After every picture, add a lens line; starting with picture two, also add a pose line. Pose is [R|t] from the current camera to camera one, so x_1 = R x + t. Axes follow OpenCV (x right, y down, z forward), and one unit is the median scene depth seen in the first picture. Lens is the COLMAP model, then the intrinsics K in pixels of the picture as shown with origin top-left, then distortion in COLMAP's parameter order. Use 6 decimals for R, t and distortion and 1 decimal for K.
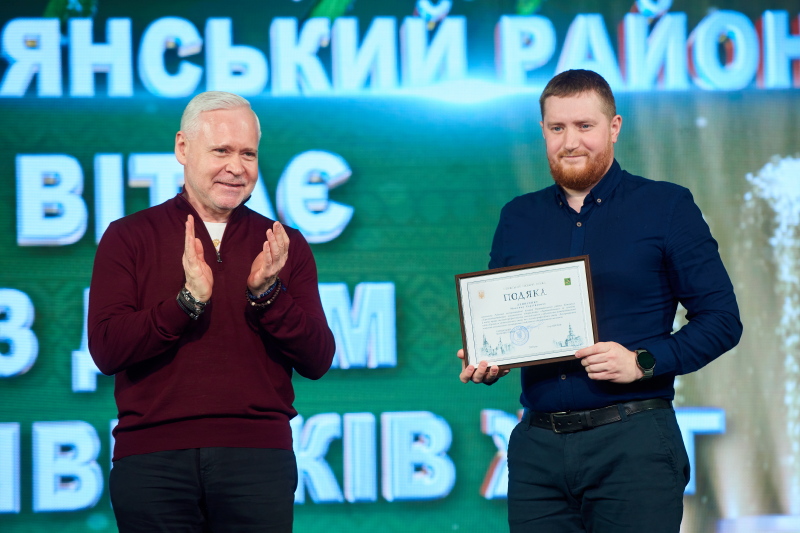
lens RADIAL K [[3308.9, 0, 416.9], [0, 3308.9, 298.3], [0, 0, 1]] dist [0.845887, 0.000000]
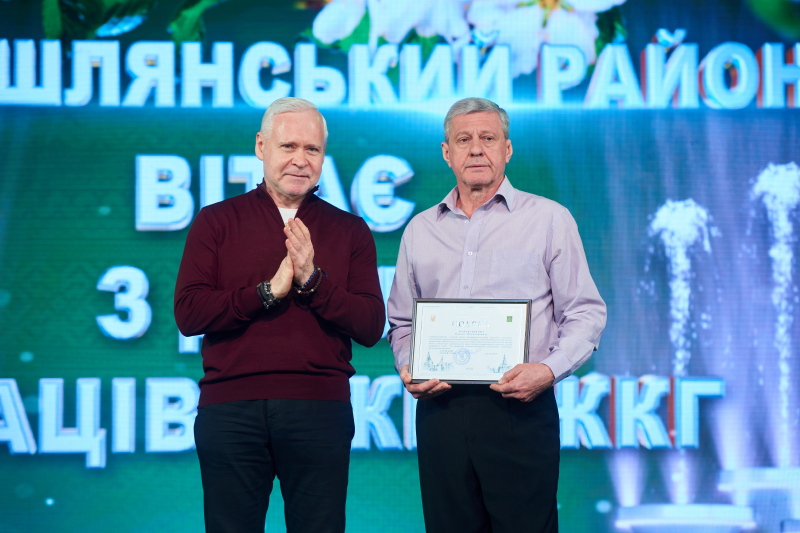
lens RADIAL K [[3064.3, 0, 380.1], [0, 3064.3, 270.3], [0, 0, 1]] dist [0.704054, 0.000000]
pose [[0.999277, 0.015619, -0.034663, 0.006745], [-0.015628, 0.999878, 0.000011, -0.002876], [0.034659, 0.000531, 0.999399, -0.100969]]
